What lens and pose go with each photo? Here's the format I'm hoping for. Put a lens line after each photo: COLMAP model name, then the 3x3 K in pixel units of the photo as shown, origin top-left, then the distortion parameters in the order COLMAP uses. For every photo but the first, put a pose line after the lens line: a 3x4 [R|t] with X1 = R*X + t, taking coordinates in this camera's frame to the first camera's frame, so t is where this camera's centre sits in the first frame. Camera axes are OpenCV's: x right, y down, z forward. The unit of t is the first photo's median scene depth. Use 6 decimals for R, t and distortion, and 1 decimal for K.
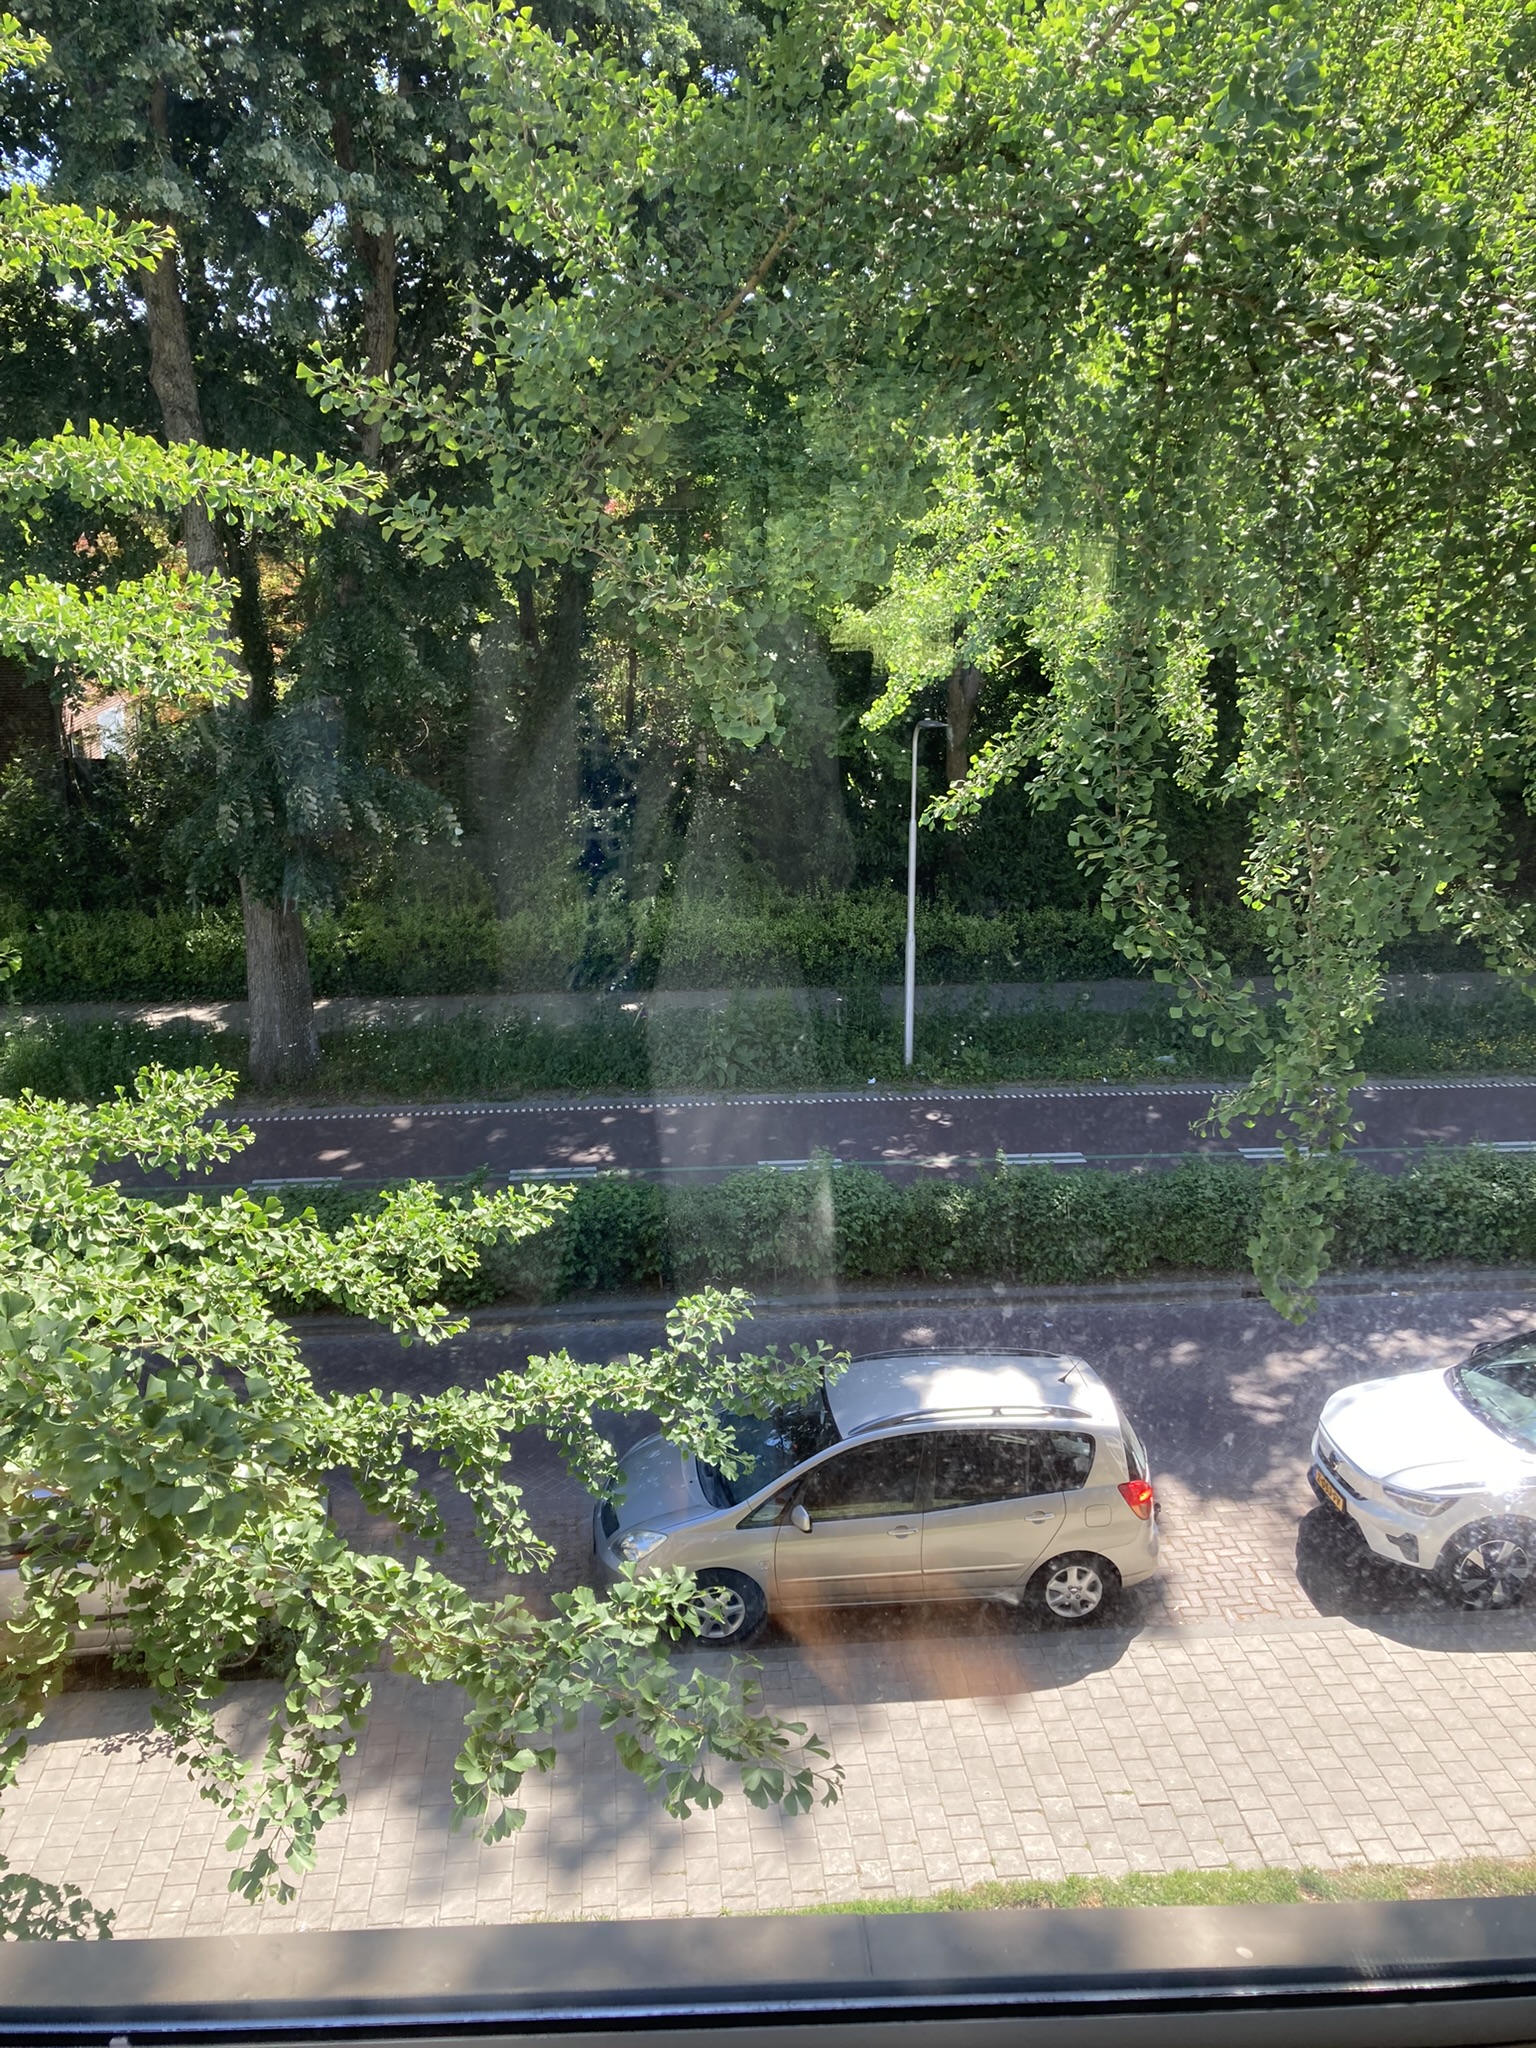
lens RADIAL K [[1707.8, 0, 768.0], [0, 1707.8, 1024.0], [0, 0, 1]] dist [-0.007182, -0.003255]
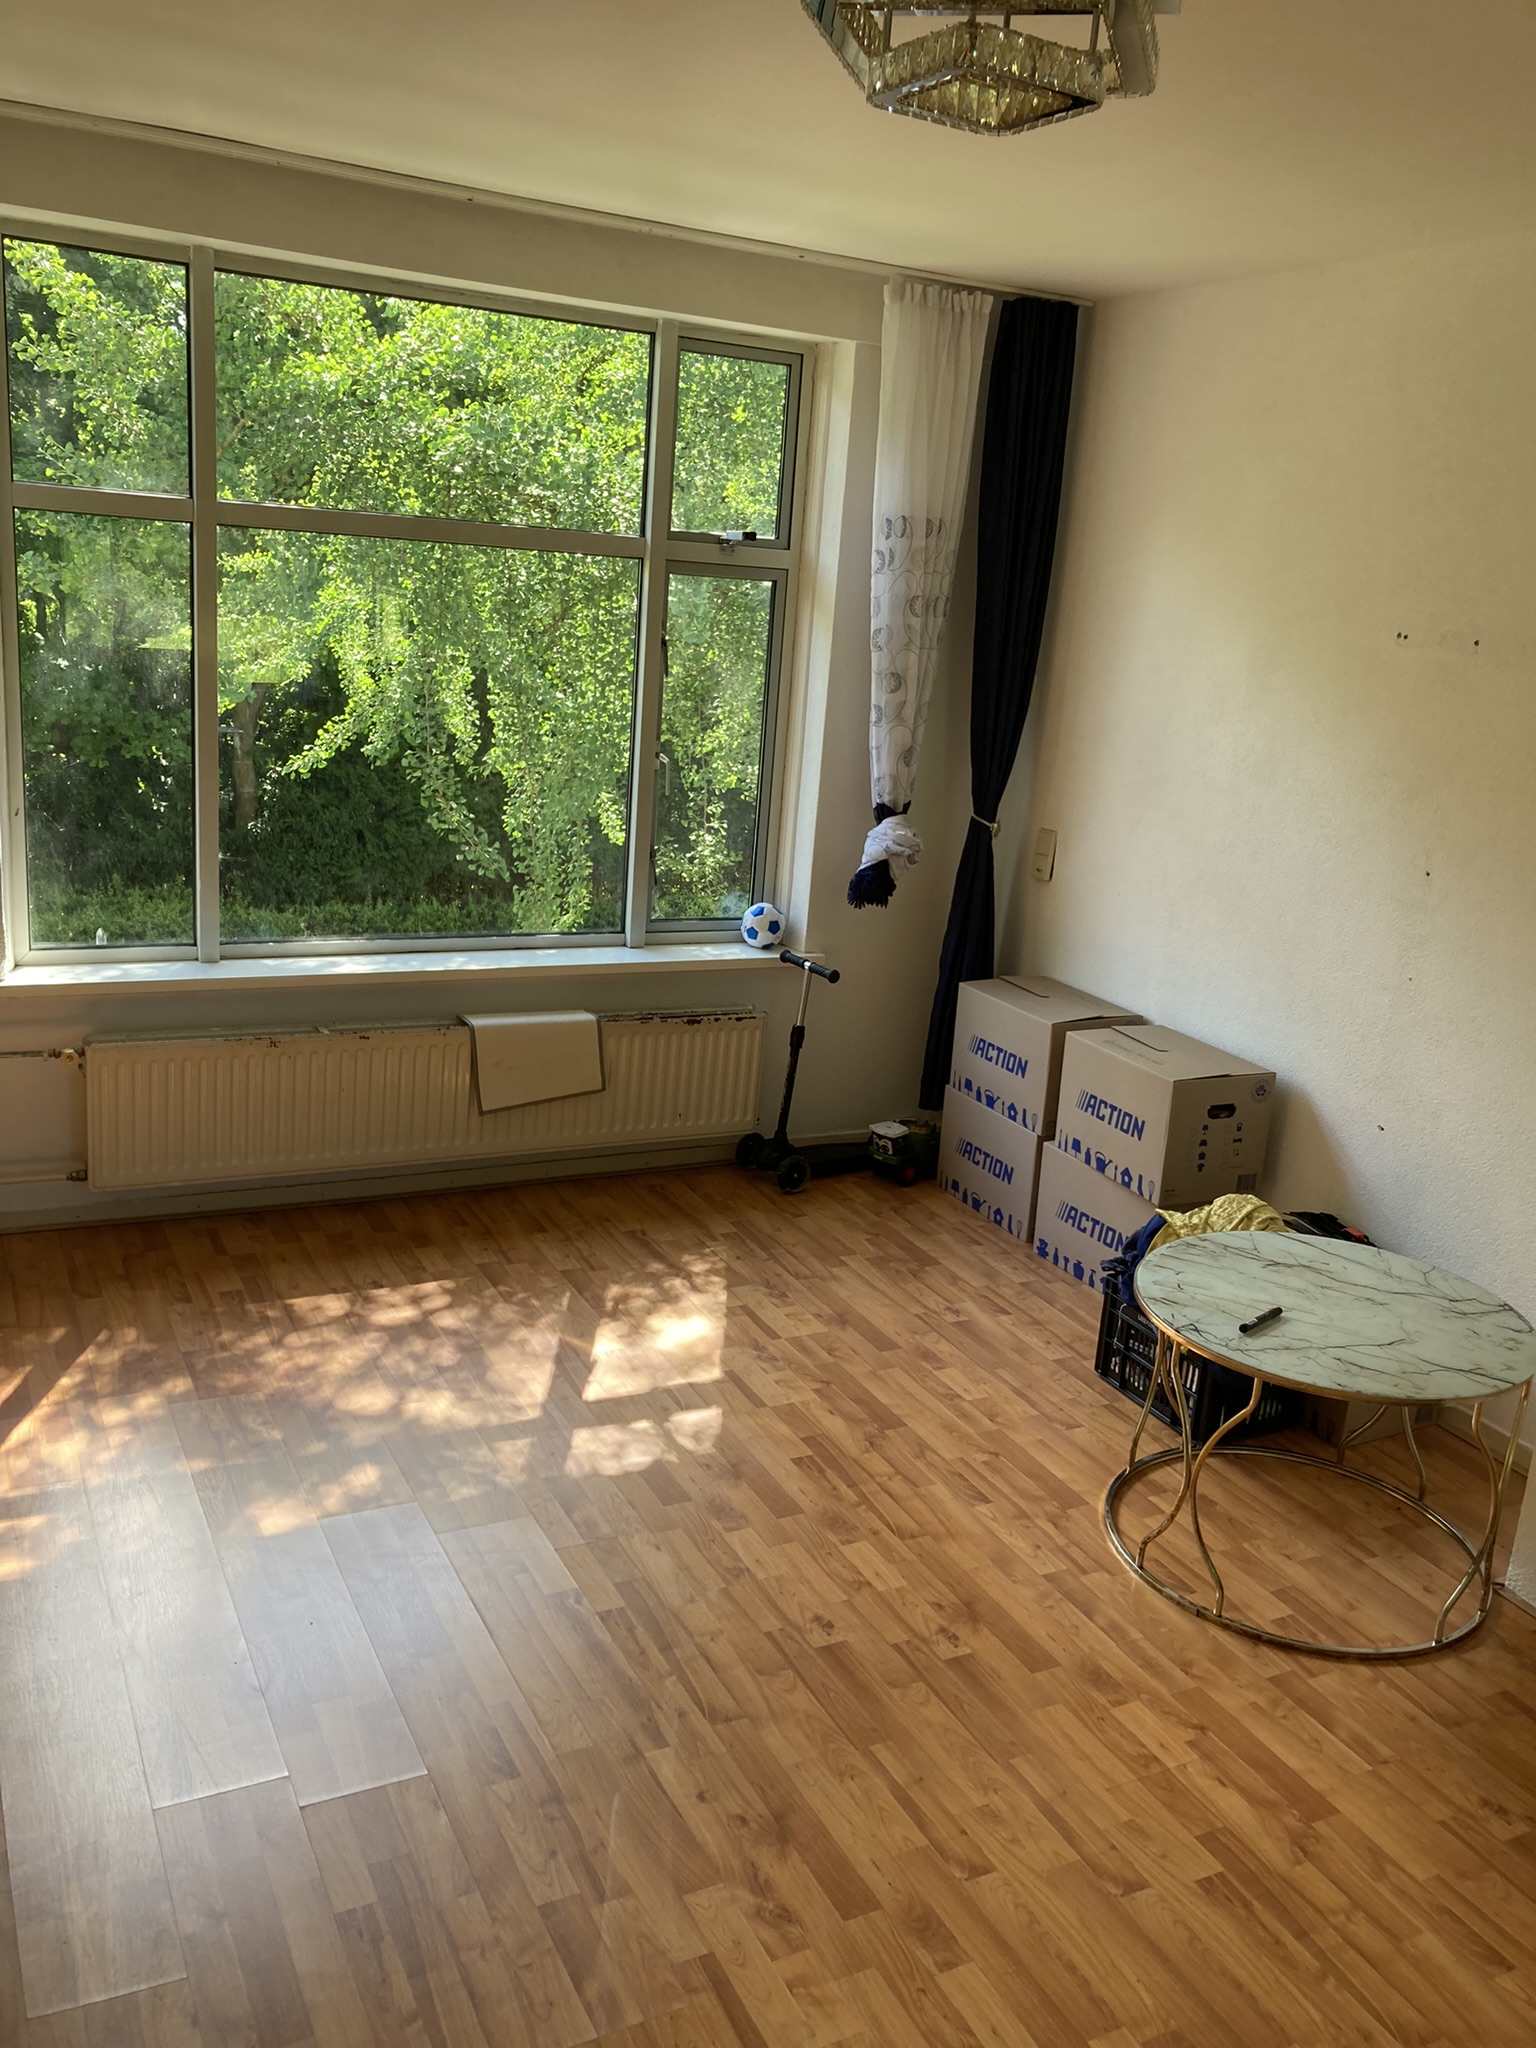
lens RADIAL K [[1707.8, 0, 768.0], [0, 1707.8, 1024.0], [0, 0, 1]] dist [-0.007182, -0.003255]
pose [[0.913047, -0.024806, 0.407099, -0.164907], [0.031444, 0.999459, -0.009623, 0.150774], [-0.406641, 0.021587, 0.913333, -0.636280]]
